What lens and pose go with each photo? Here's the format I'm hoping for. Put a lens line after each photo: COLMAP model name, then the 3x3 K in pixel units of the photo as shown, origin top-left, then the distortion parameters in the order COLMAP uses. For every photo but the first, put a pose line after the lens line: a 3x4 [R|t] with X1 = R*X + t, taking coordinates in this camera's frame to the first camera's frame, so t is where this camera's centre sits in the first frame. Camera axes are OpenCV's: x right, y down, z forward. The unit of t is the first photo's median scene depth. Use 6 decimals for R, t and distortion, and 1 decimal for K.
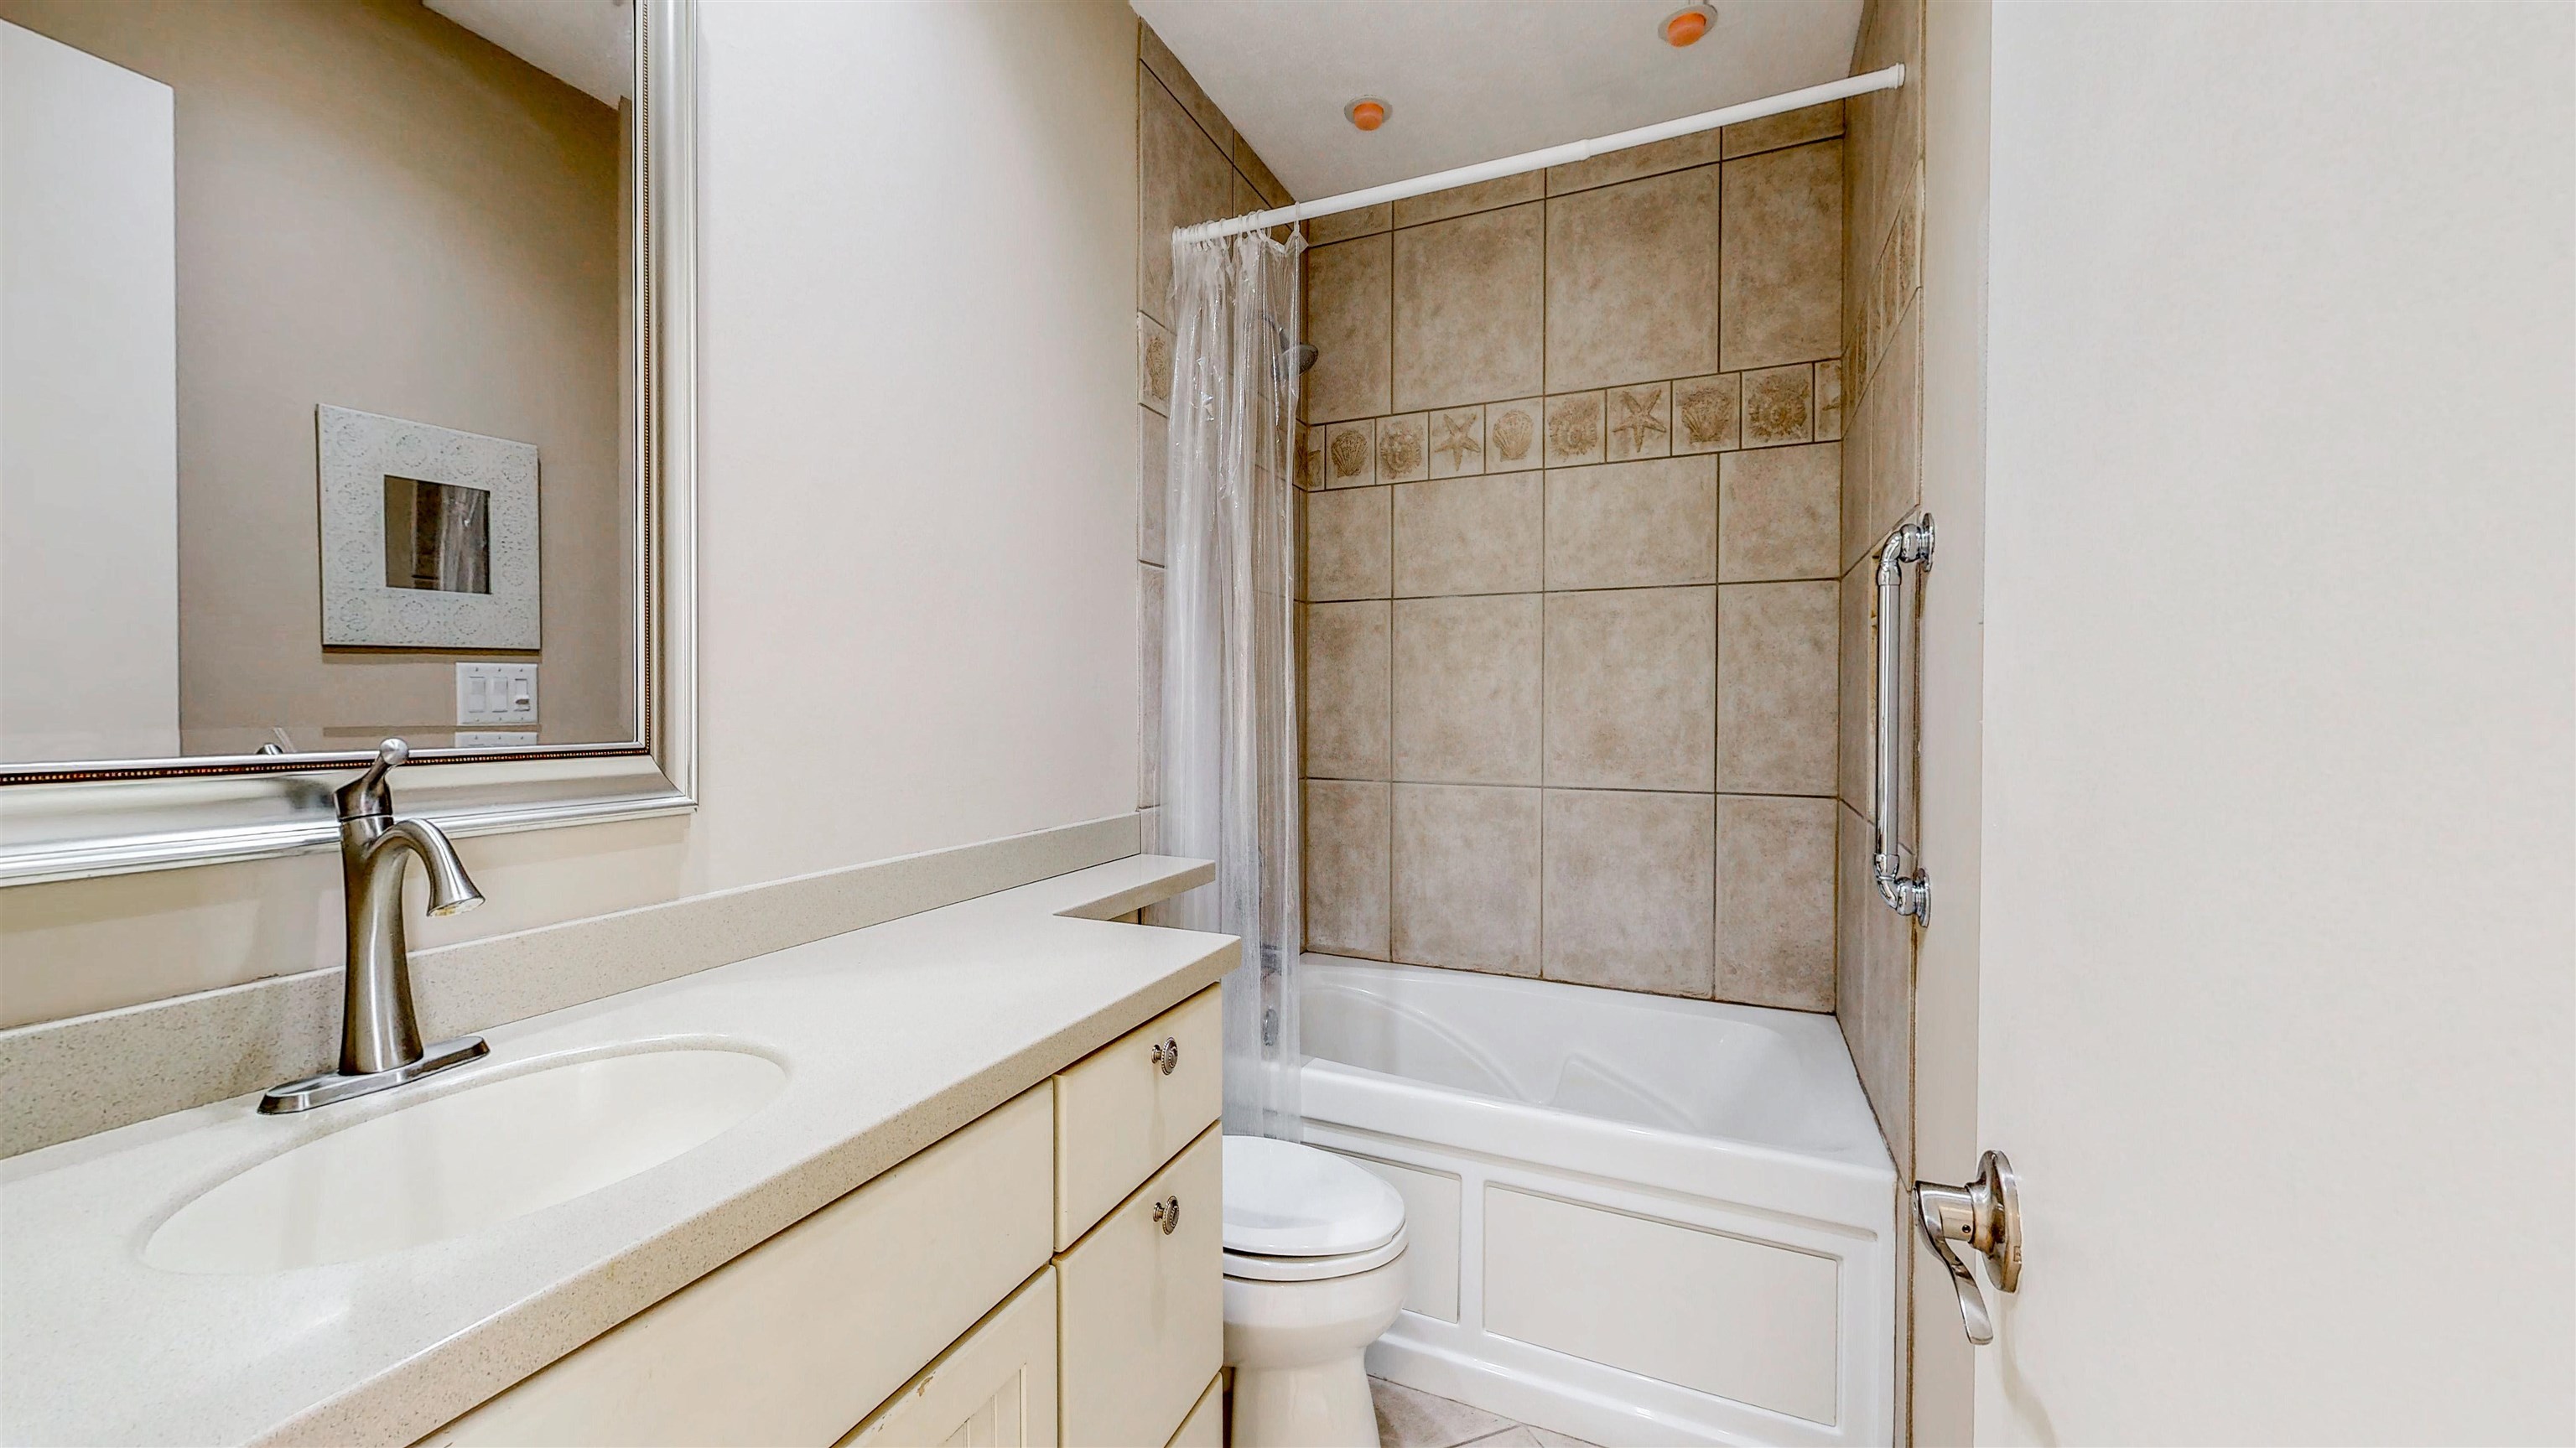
lens RADIAL K [[949.8, 0, 1286.8], [0, 949.8, 715.8], [0, 0, 1]] dist [-0.001148, 0.000156]
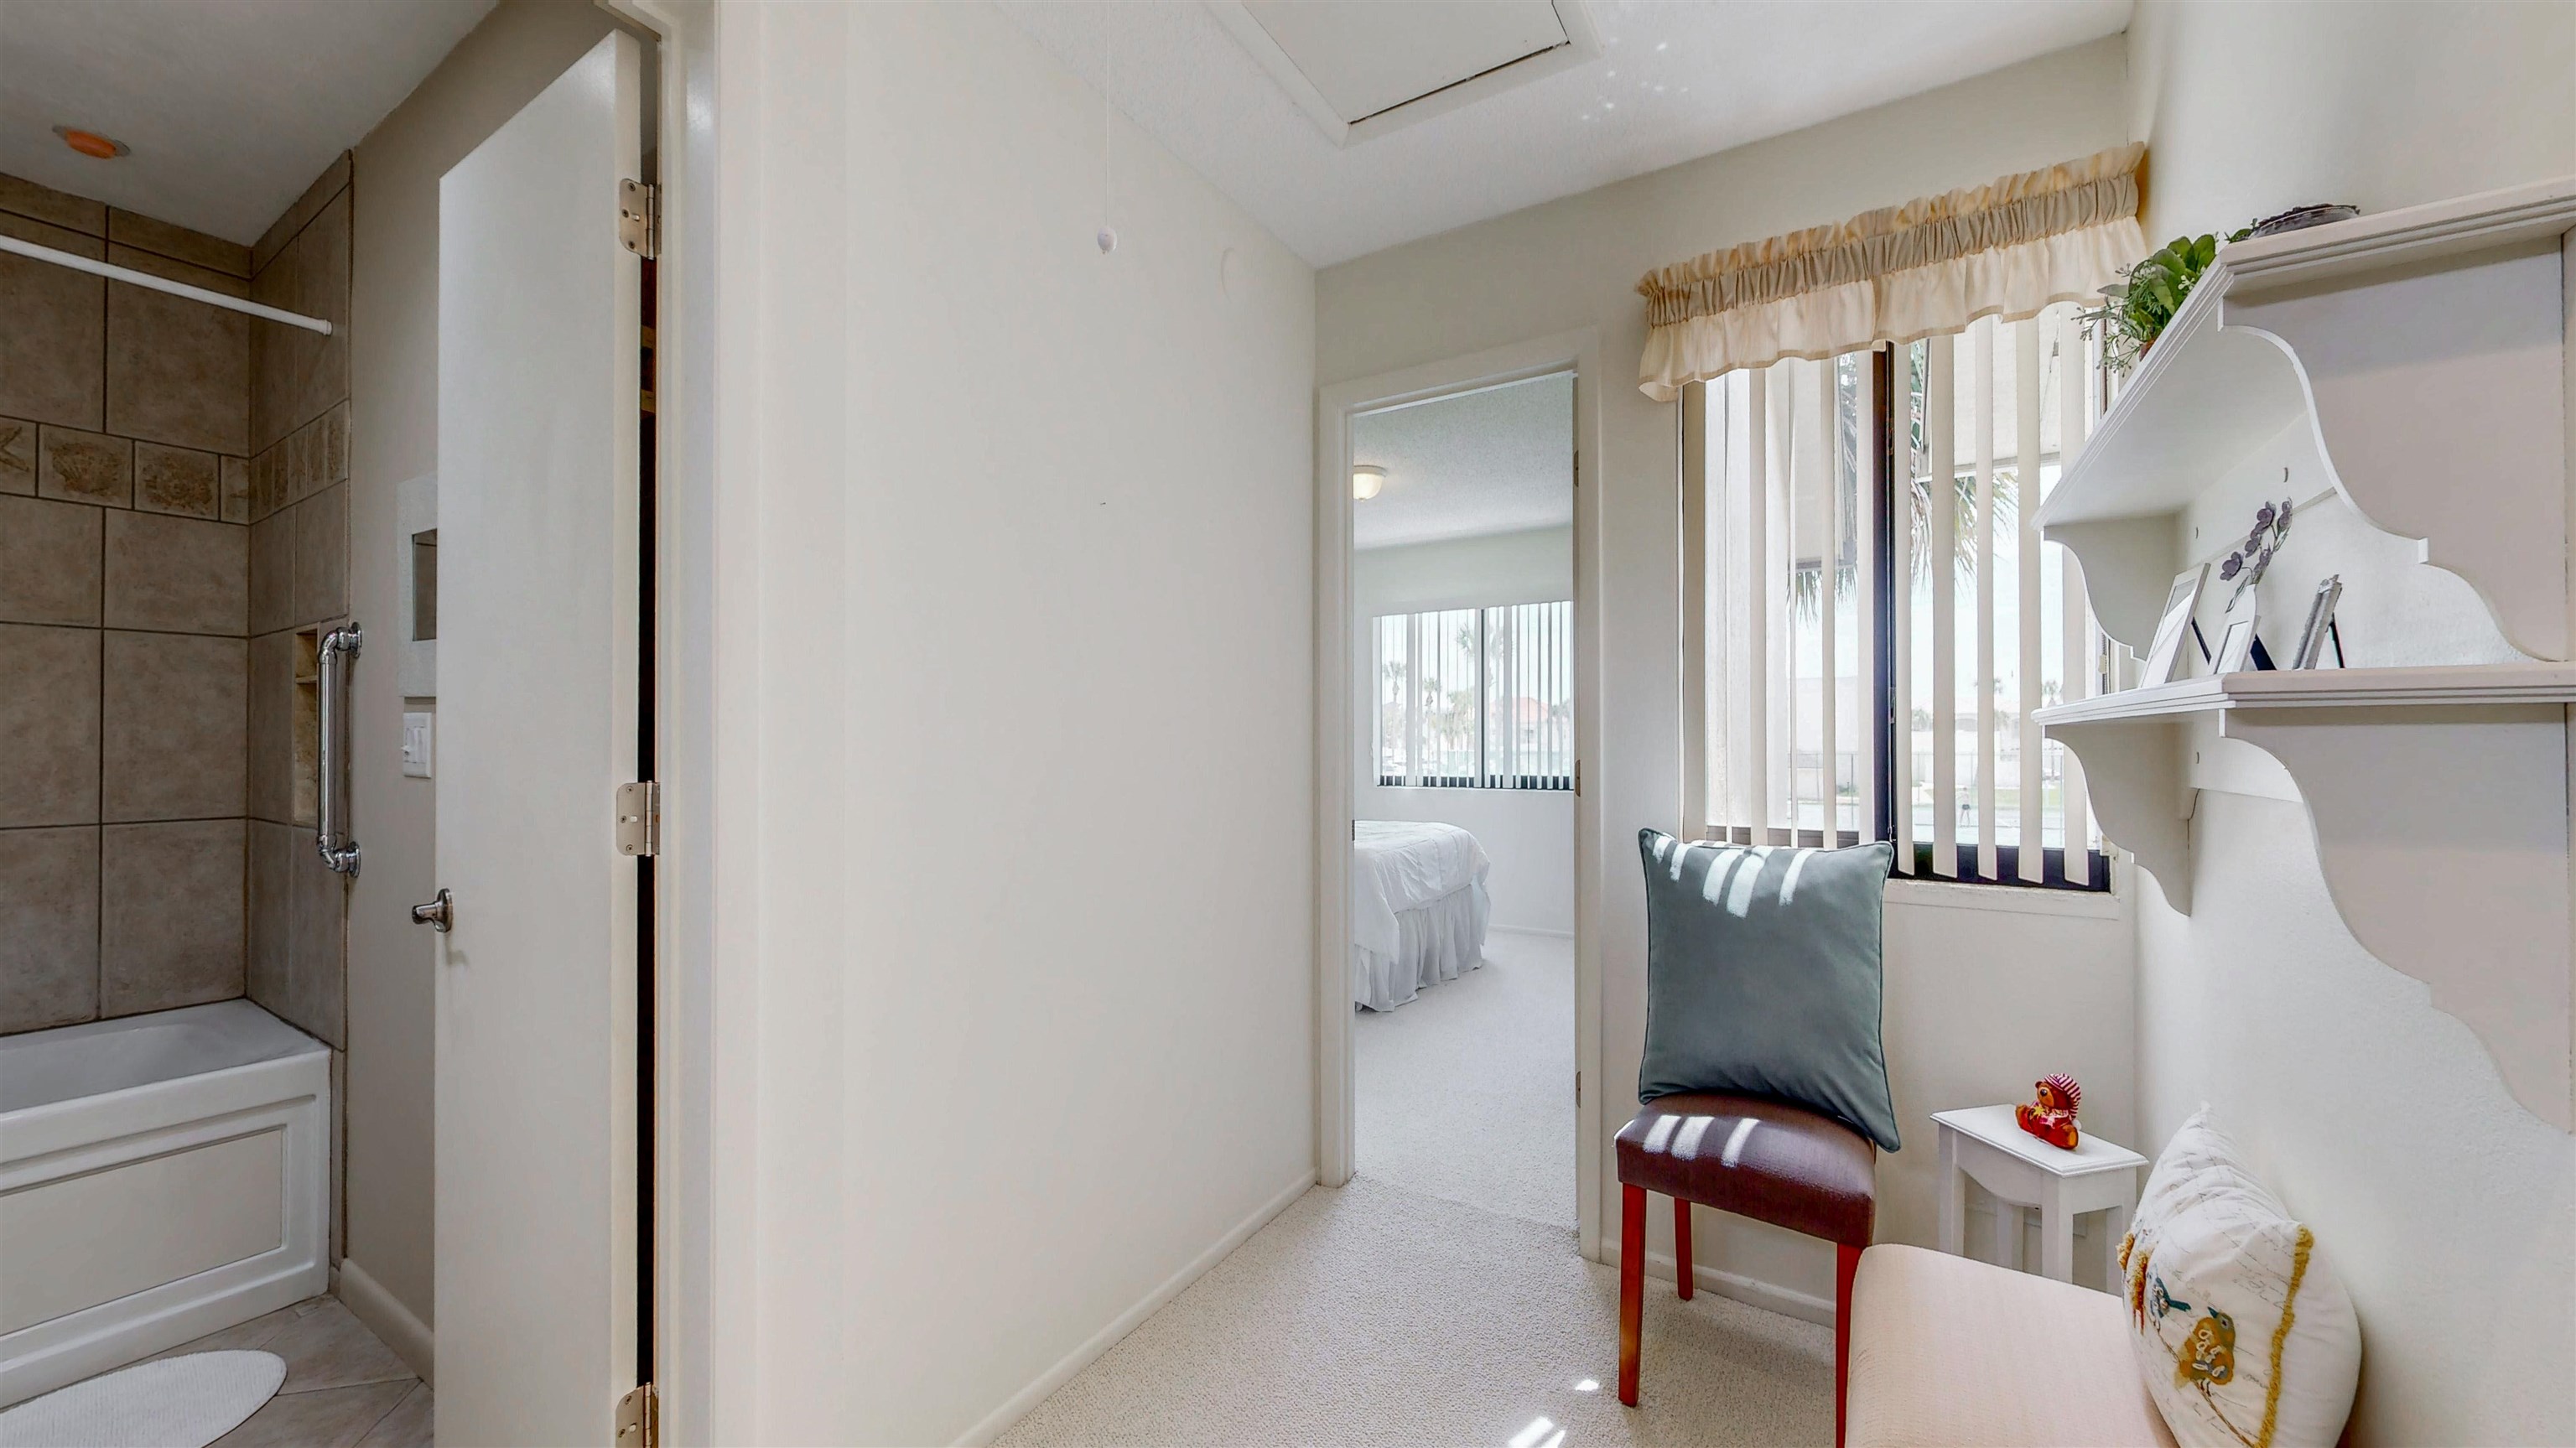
lens RADIAL K [[949.8, 0, 1291.3], [0, 949.8, 737.3], [0, 0, 1]] dist [-0.001148, 0.000156]
pose [[0.144219, 0.005801, 0.989529, -0.425193], [0.014375, 0.999865, -0.007957, 0.012138], [-0.989441, 0.015372, 0.144116, -0.495569]]
